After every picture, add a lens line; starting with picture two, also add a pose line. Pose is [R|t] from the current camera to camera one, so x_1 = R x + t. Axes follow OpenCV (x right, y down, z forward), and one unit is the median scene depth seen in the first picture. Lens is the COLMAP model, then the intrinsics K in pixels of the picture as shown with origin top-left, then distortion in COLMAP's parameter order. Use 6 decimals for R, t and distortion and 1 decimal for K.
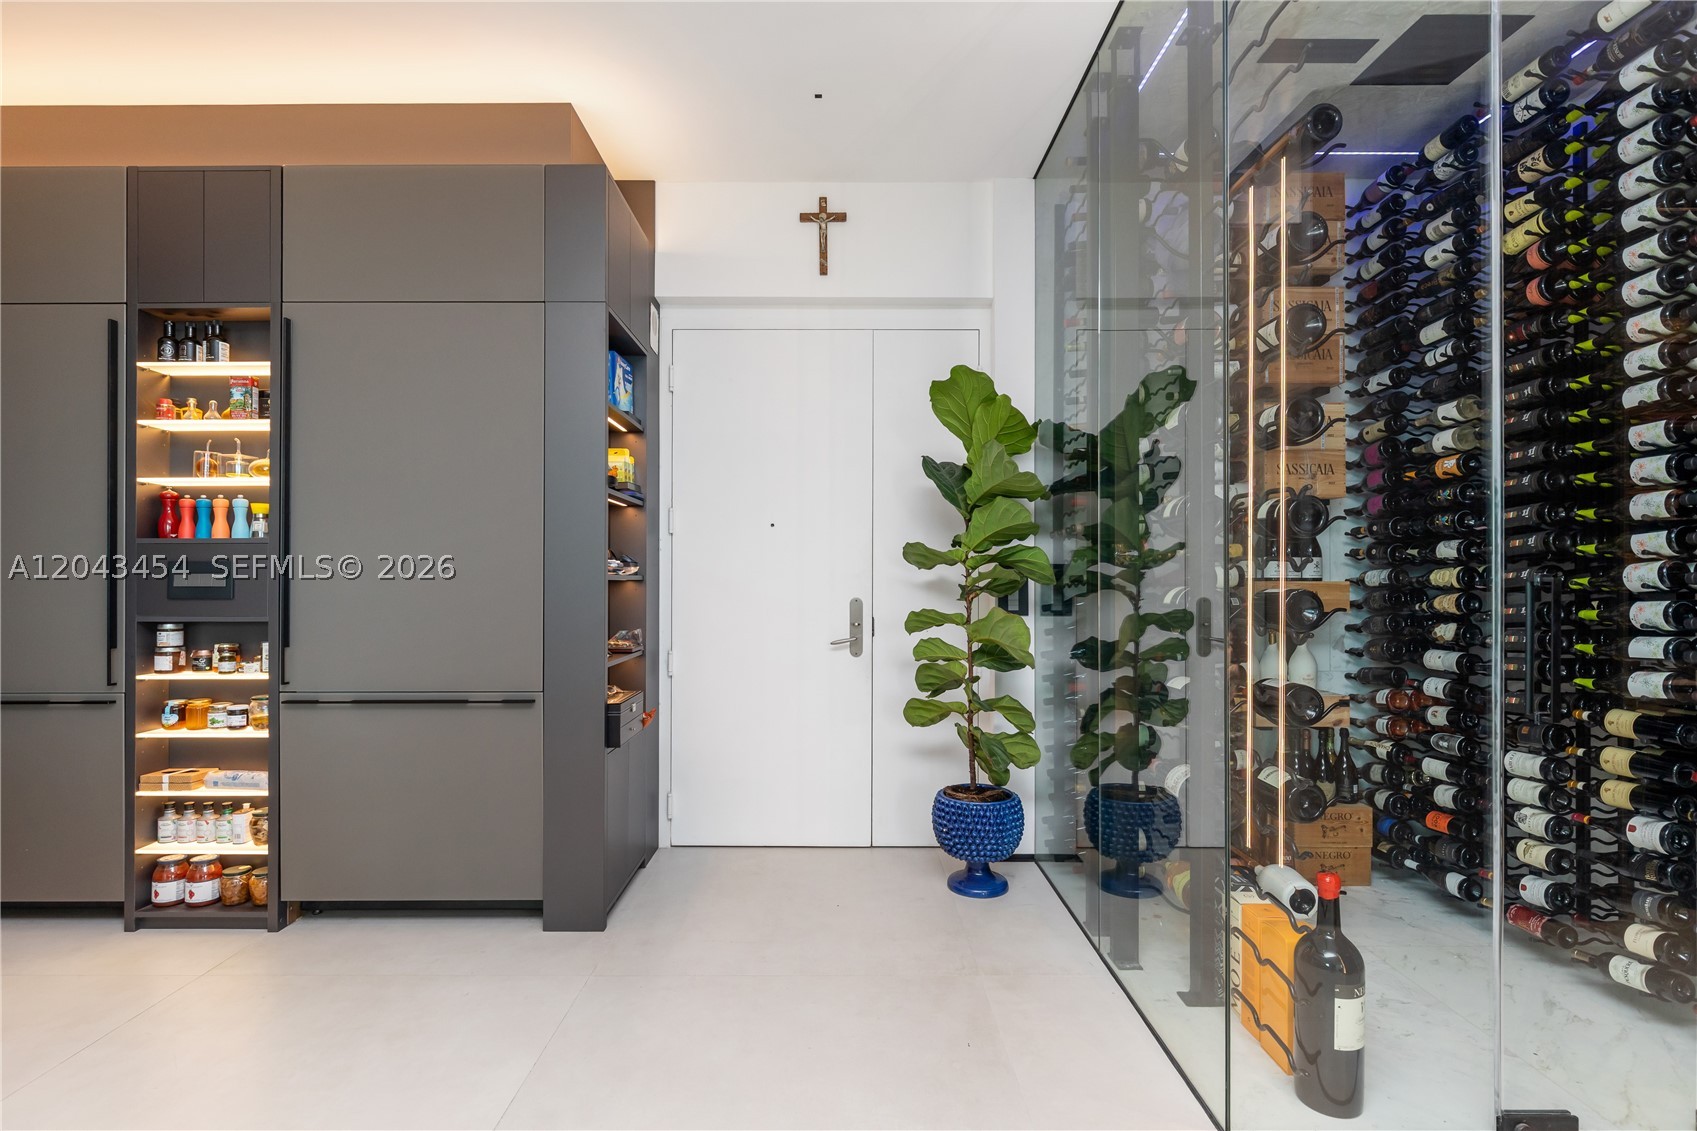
lens RADIAL K [[795.9, 0, 843.6], [0, 795.9, 575.0], [0, 0, 1]] dist [-0.004626, 0.000085]
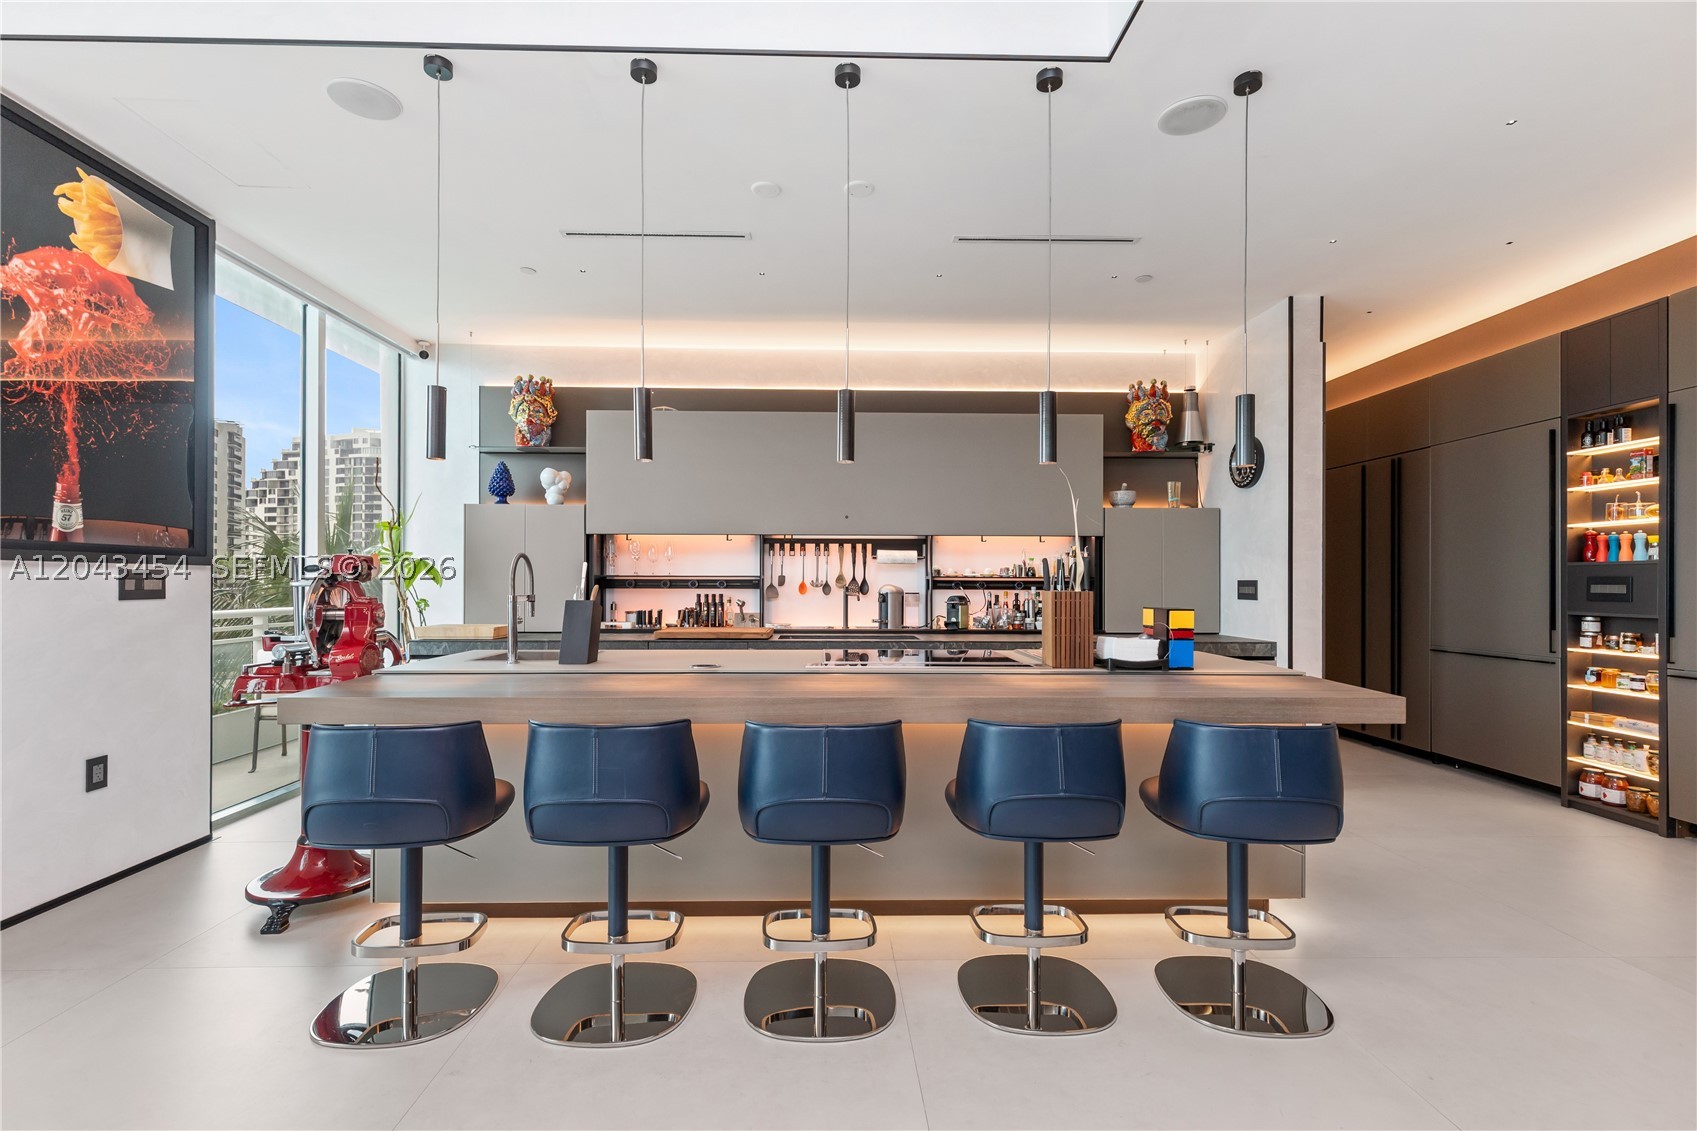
lens RADIAL K [[770.8, 0, 834.5], [0, 770.8, 575.7], [0, 0, 1]] dist [0.004917, 0.000273]
pose [[0.022698, -0.007974, -0.999711, 0.621906], [-0.003628, 0.999961, -0.008059, -0.001452], [0.999736, 0.003810, 0.022668, -0.502378]]
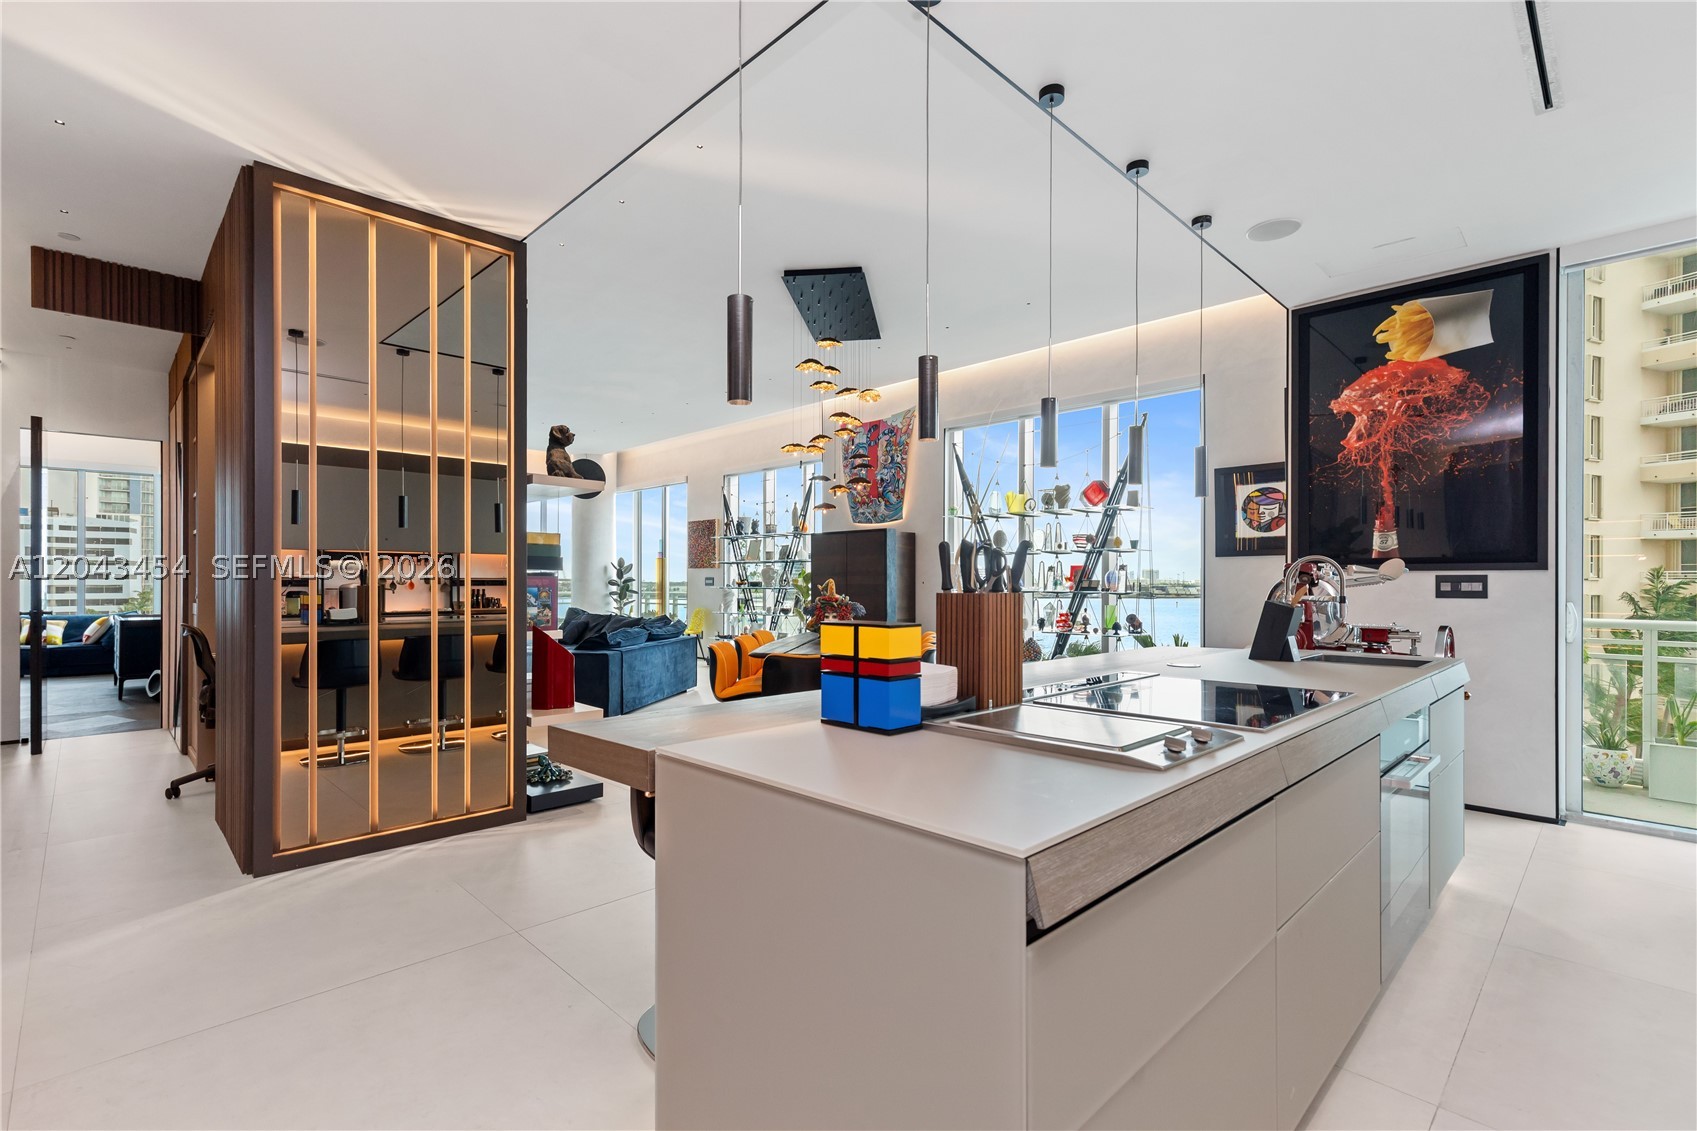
lens RADIAL K [[770.8, 0, 840.9], [0, 770.8, 578.9], [0, 0, 1]] dist [0.004917, 0.000273]
pose [[-0.699486, 0.000498, 0.714646, -0.813230], [-0.003027, 0.999989, -0.003660, 0.001064], [-0.714639, -0.004723, -0.699477, 0.398669]]
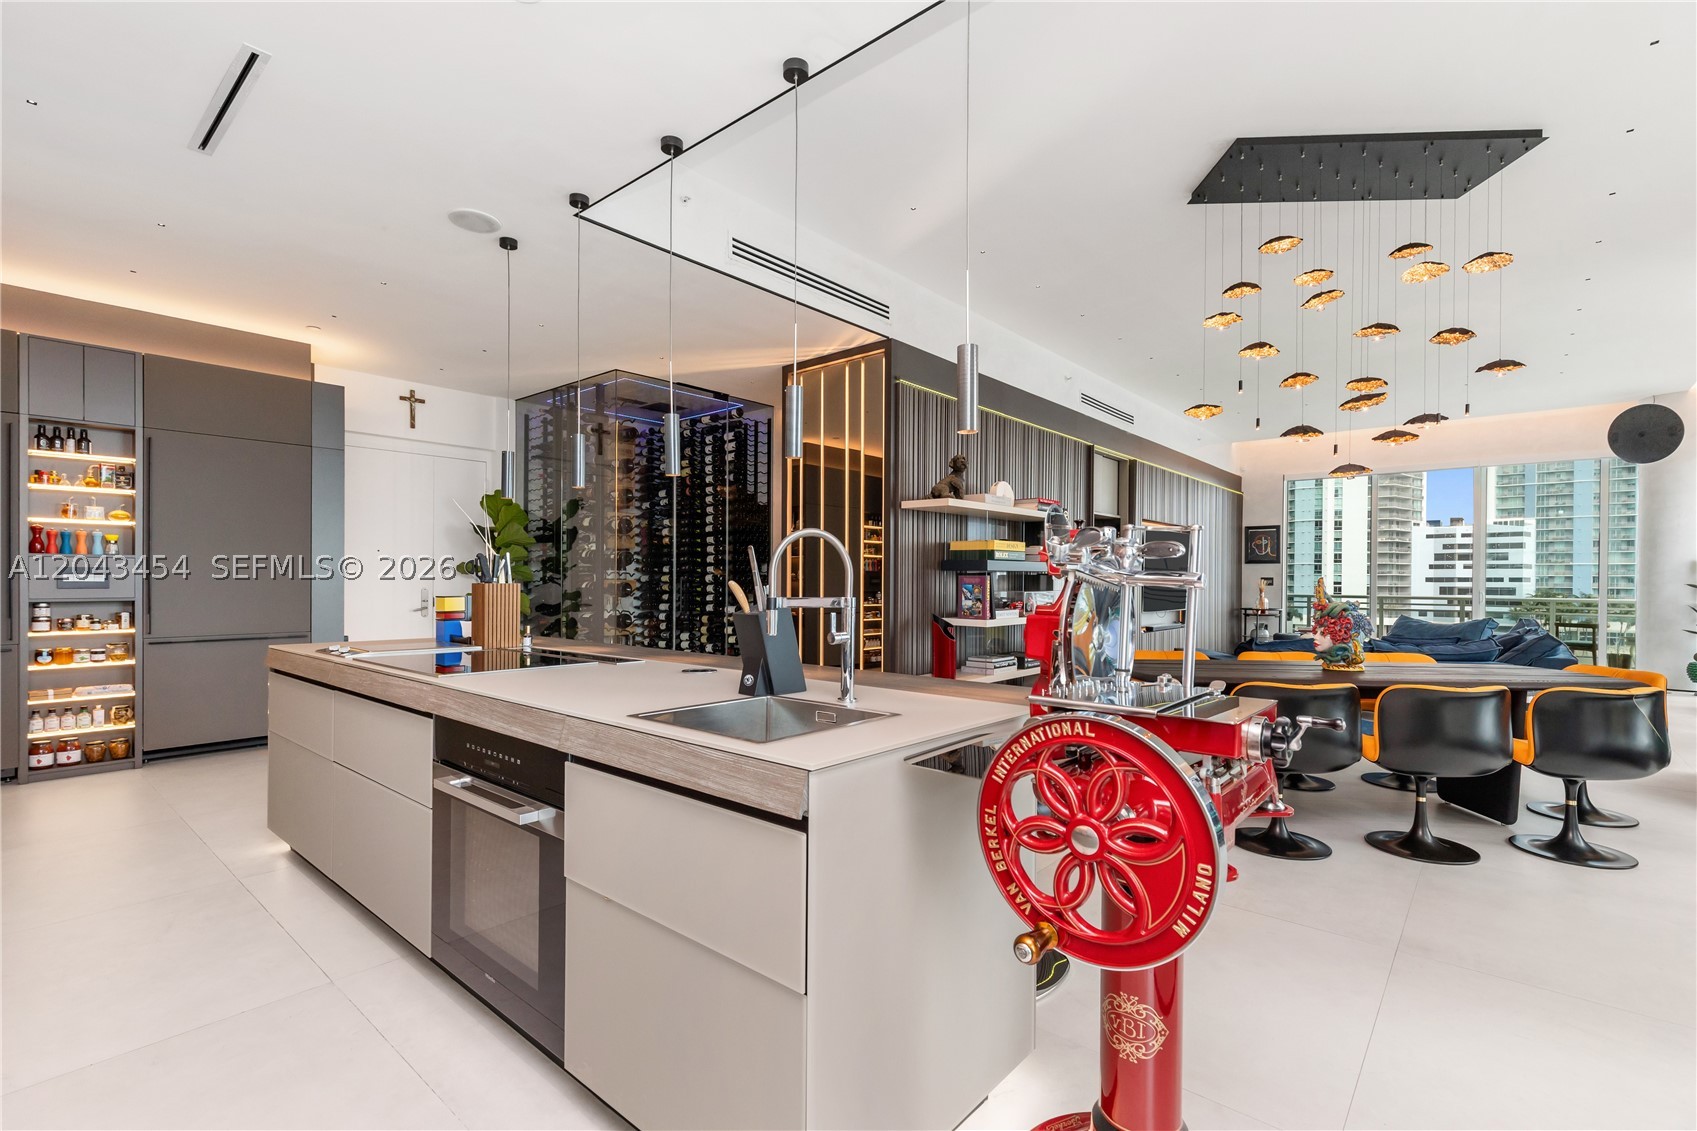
lens RADIAL K [[770.8, 0, 839.4], [0, 770.8, 578.6], [0, 0, 1]] dist [0.004917, 0.000273]
pose [[0.657886, 0.003485, 0.753110, -0.974068], [-0.004680, 0.999989, -0.000539, 0.001346], [-0.753103, -0.003170, 0.657895, -1.370667]]
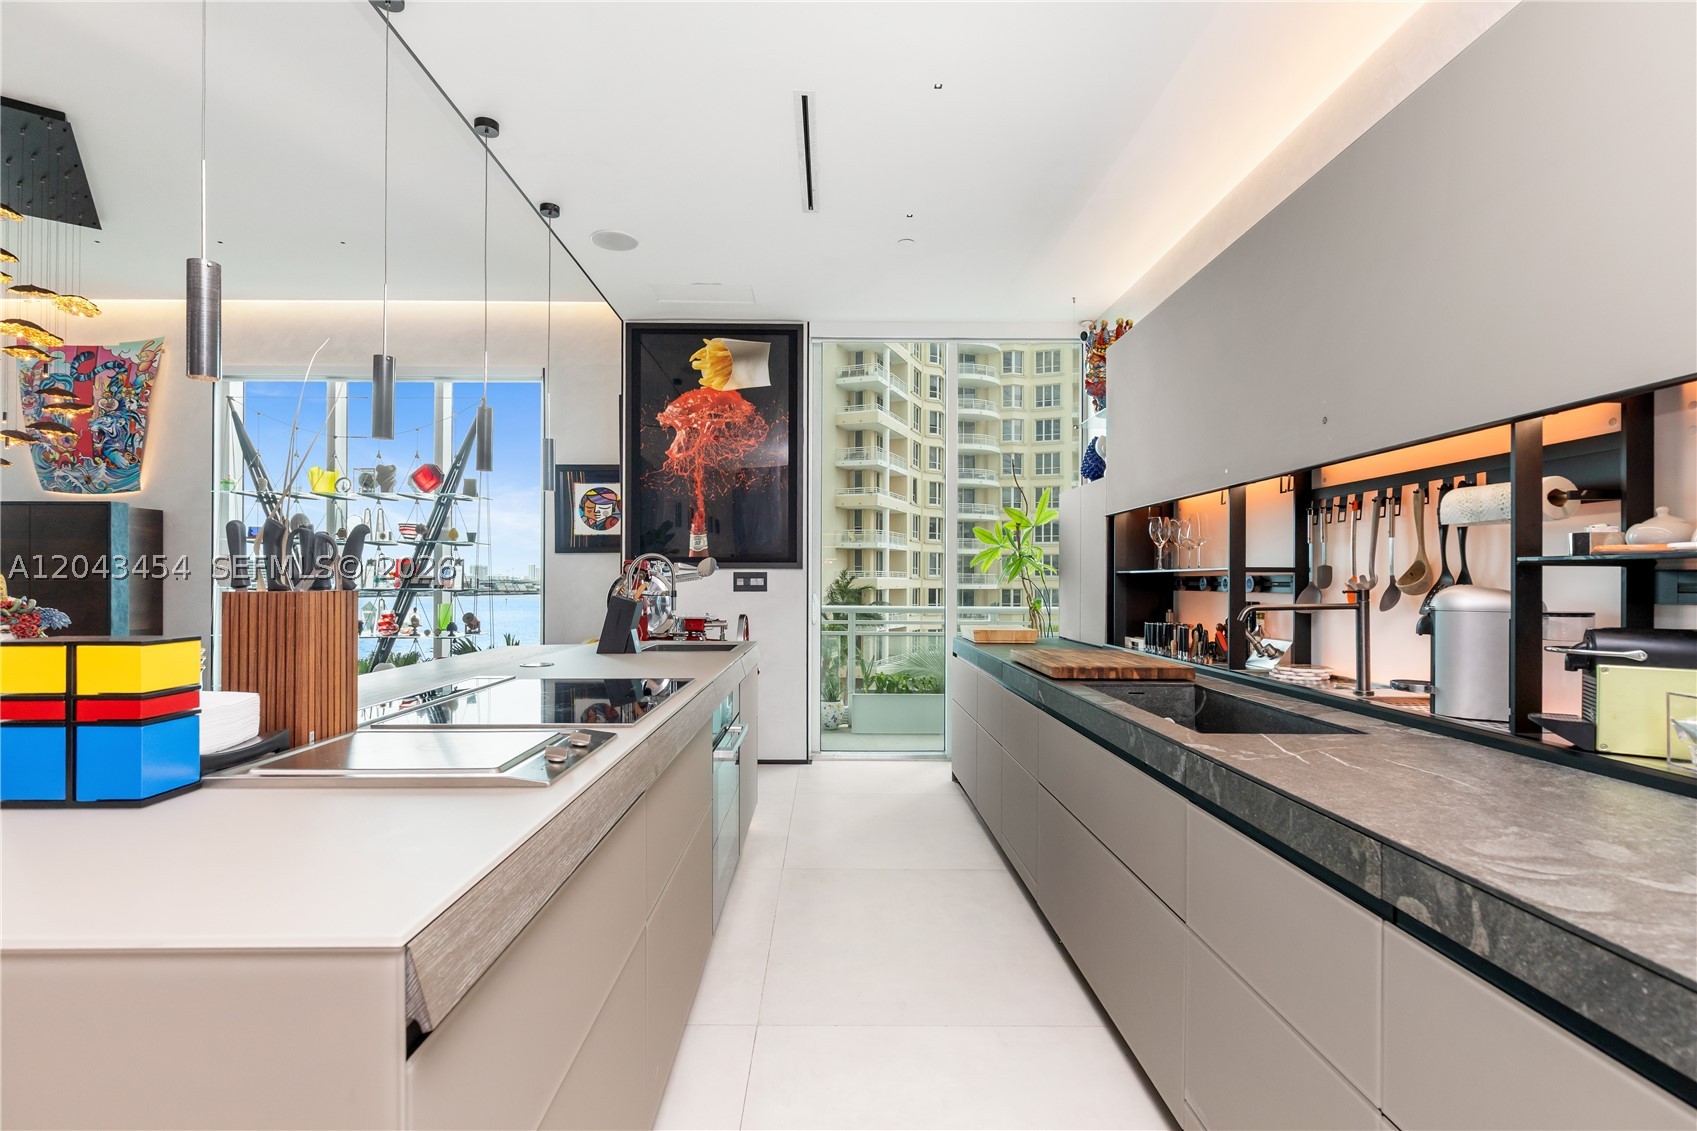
lens RADIAL K [[795.9, 0, 837.2], [0, 795.9, 577.4], [0, 0, 1]] dist [-0.004626, 0.000085]
pose [[-0.999952, -0.003016, -0.009301, -0.770418], [-0.002985, 0.999990, -0.003315, 0.001901], [0.009310, -0.003287, -0.999951, 0.368254]]
